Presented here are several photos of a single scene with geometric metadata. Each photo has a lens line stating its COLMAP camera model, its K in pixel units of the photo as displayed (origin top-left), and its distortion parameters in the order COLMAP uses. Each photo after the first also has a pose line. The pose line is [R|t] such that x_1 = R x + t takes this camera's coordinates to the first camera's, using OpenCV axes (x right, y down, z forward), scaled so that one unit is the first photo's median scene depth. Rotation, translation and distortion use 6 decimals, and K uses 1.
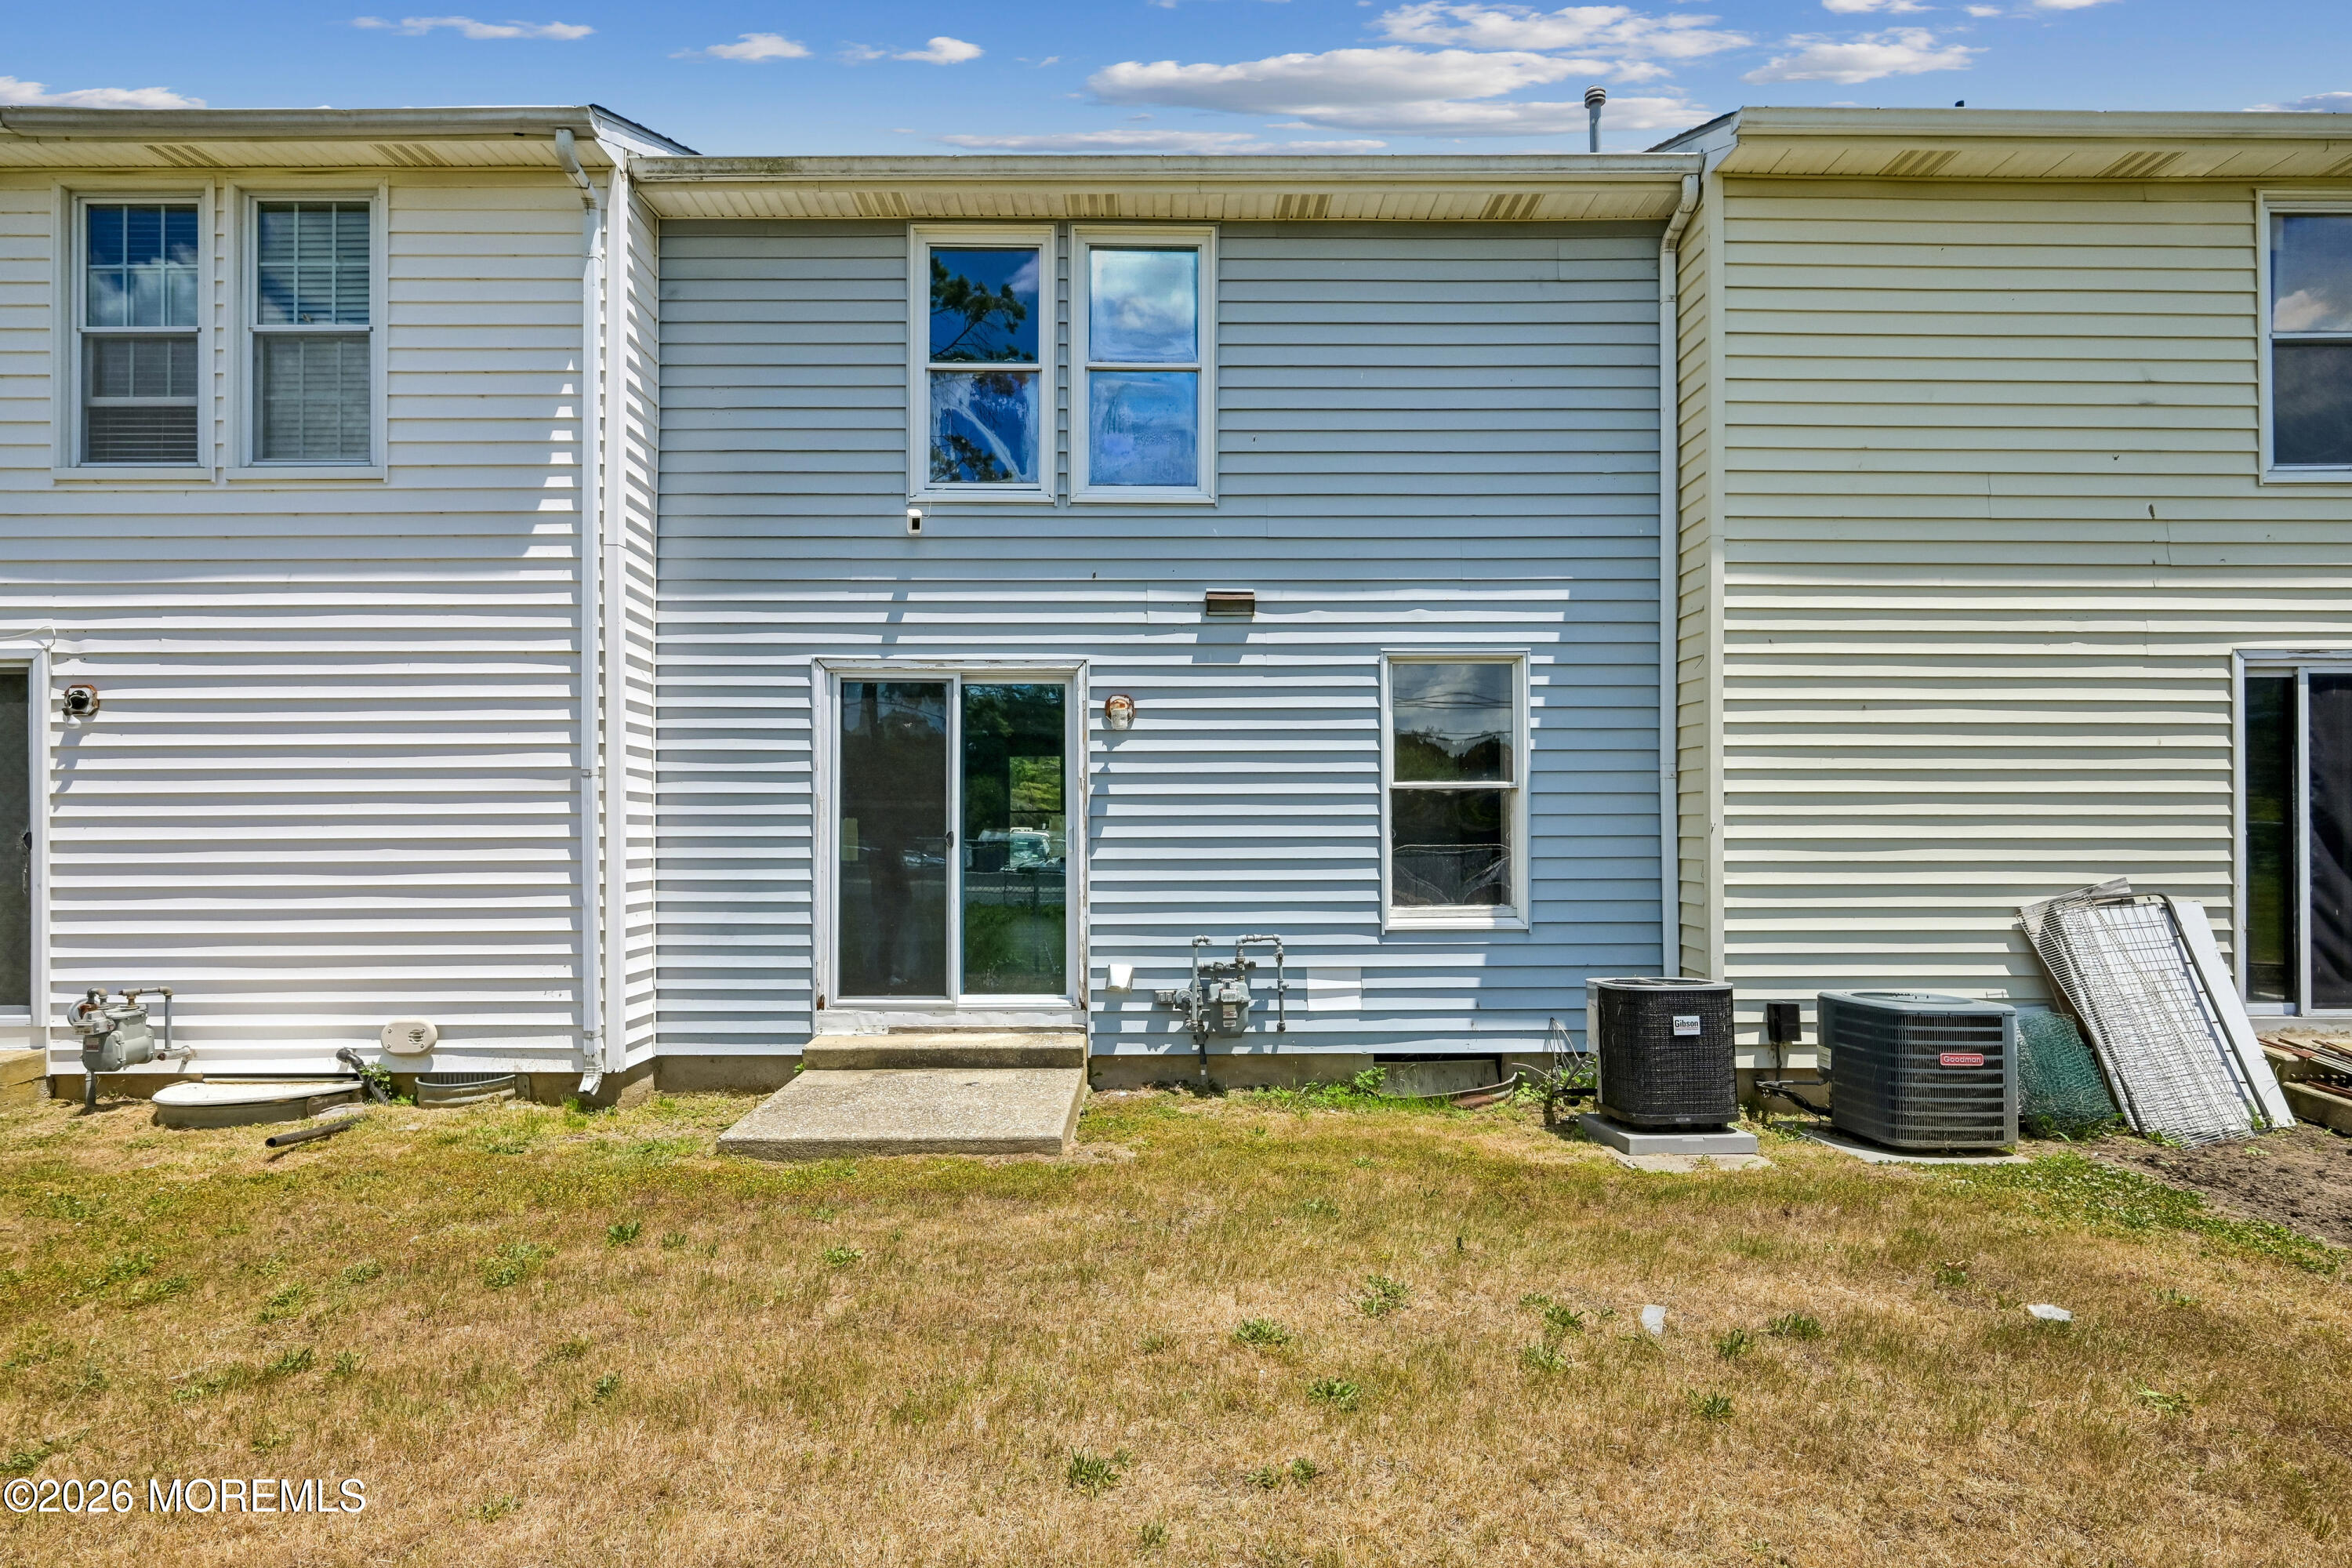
lens RADIAL K [[1116.0, 0, 1175.3], [0, 1116.0, 818.6], [0, 0, 1]] dist [-0.004368, 0.000350]
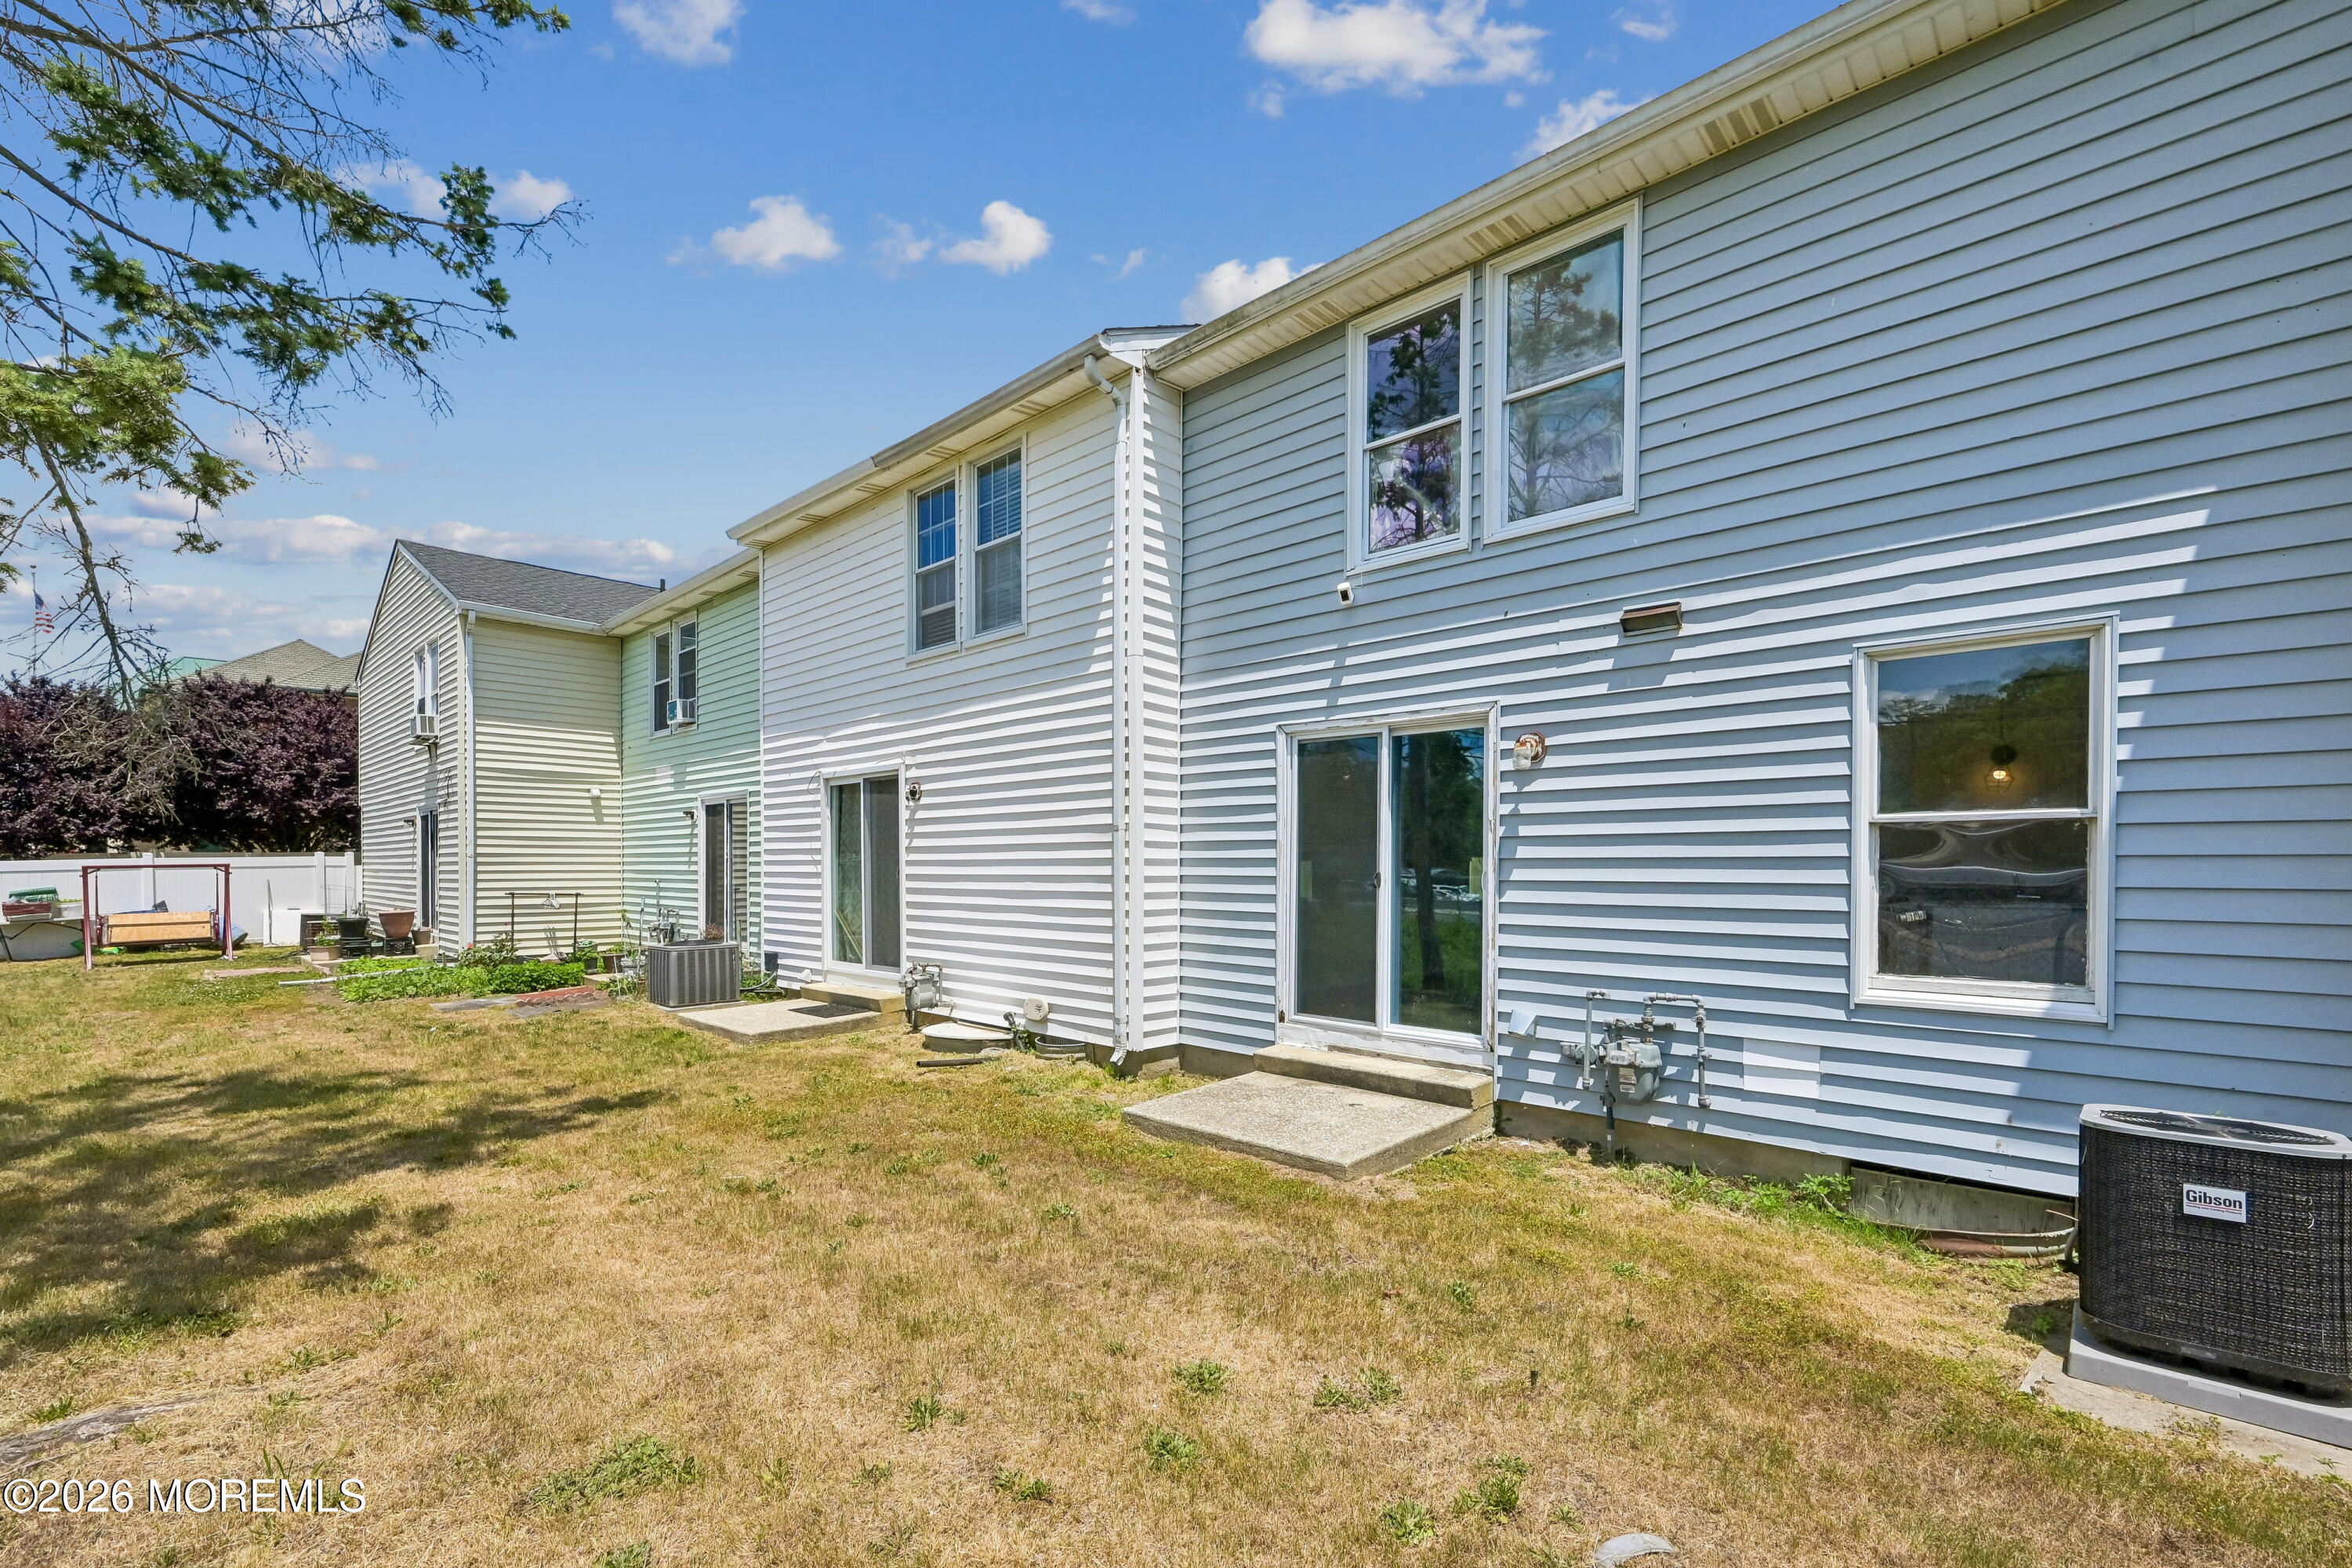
lens RADIAL K [[998.7, 0, 1174.7], [0, 998.7, 869.7], [0, 0, 1]] dist [0.002000, 0.000381]
pose [[0.718043, 0.006703, -0.695966, 0.337272], [0.004734, 0.999883, 0.014515, -0.006477], [0.695983, -0.013717, 0.717928, 0.163143]]
